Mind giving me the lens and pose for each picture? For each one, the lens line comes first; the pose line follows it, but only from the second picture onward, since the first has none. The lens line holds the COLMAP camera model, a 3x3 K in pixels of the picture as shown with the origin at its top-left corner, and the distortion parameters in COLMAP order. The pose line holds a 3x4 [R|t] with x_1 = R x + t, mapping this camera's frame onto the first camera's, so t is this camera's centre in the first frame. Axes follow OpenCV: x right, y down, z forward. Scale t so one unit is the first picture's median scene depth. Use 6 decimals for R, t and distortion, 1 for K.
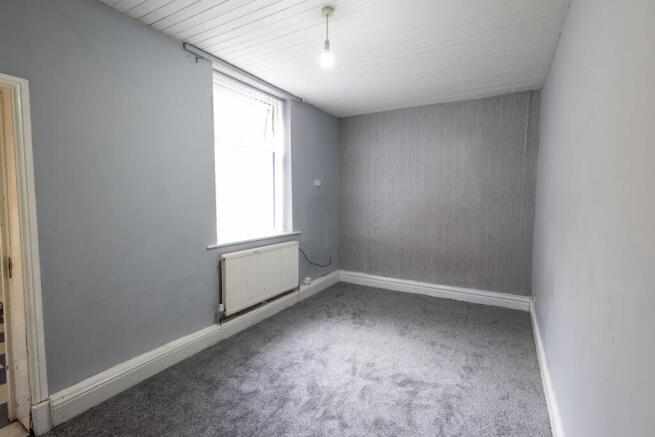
lens RADIAL K [[304.8, 0, 327.5], [0, 304.8, 218.5], [0, 0, 1]] dist [0.000314, -0.000654]
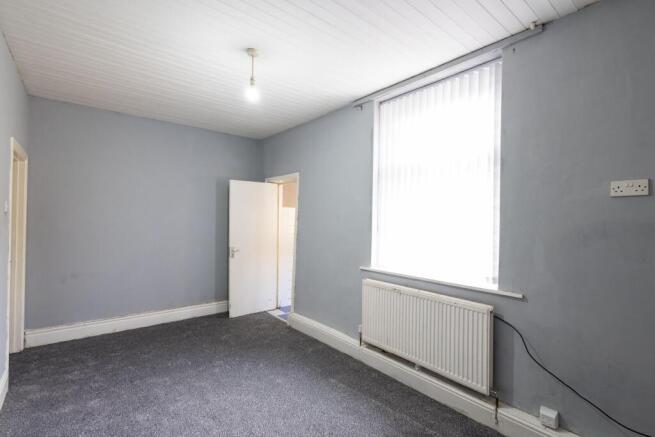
lens RADIAL K [[304.8, 0, 327.5], [0, 304.8, 218.5], [0, 0, 1]] dist [0.000314, -0.000654]
pose [[-0.350715, -0.017411, -0.936320, 0.664817], [-0.078087, 0.996889, 0.010711, -0.084370], [0.933221, 0.076871, -0.350983, 1.213524]]
